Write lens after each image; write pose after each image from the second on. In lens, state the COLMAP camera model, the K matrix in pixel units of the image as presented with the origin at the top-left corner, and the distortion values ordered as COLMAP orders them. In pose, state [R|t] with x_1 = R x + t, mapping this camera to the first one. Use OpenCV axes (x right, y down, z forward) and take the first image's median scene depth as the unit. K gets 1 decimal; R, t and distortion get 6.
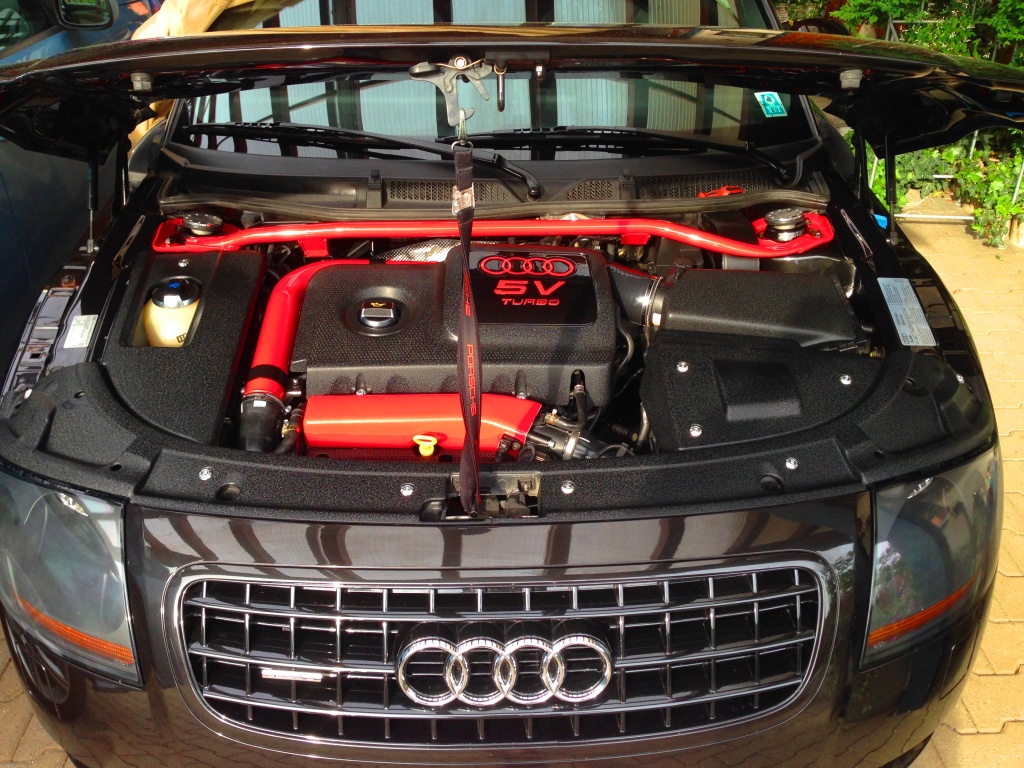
lens RADIAL K [[954.6, 0, 509.9], [0, 954.6, 387.3], [0, 0, 1]] dist [0.000285, 0.000000]
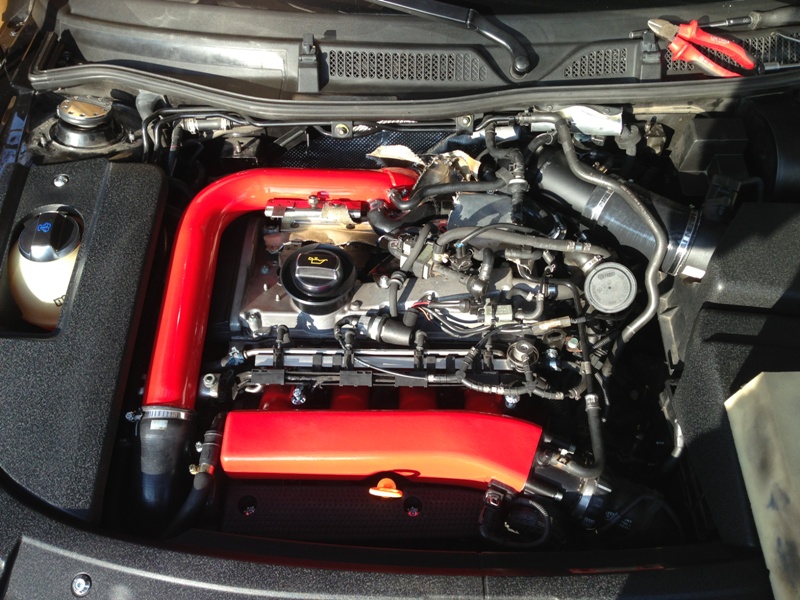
lens RADIAL K [[745.8, 0, 399.1], [0, 745.8, 306.4], [0, 0, 1]] dist [0.000285, 0.000000]
pose [[0.999314, 0.012846, -0.034735, -0.060736], [-0.002412, 0.958496, 0.285094, -0.244990], [0.036956, -0.284815, 0.957870, 0.494930]]
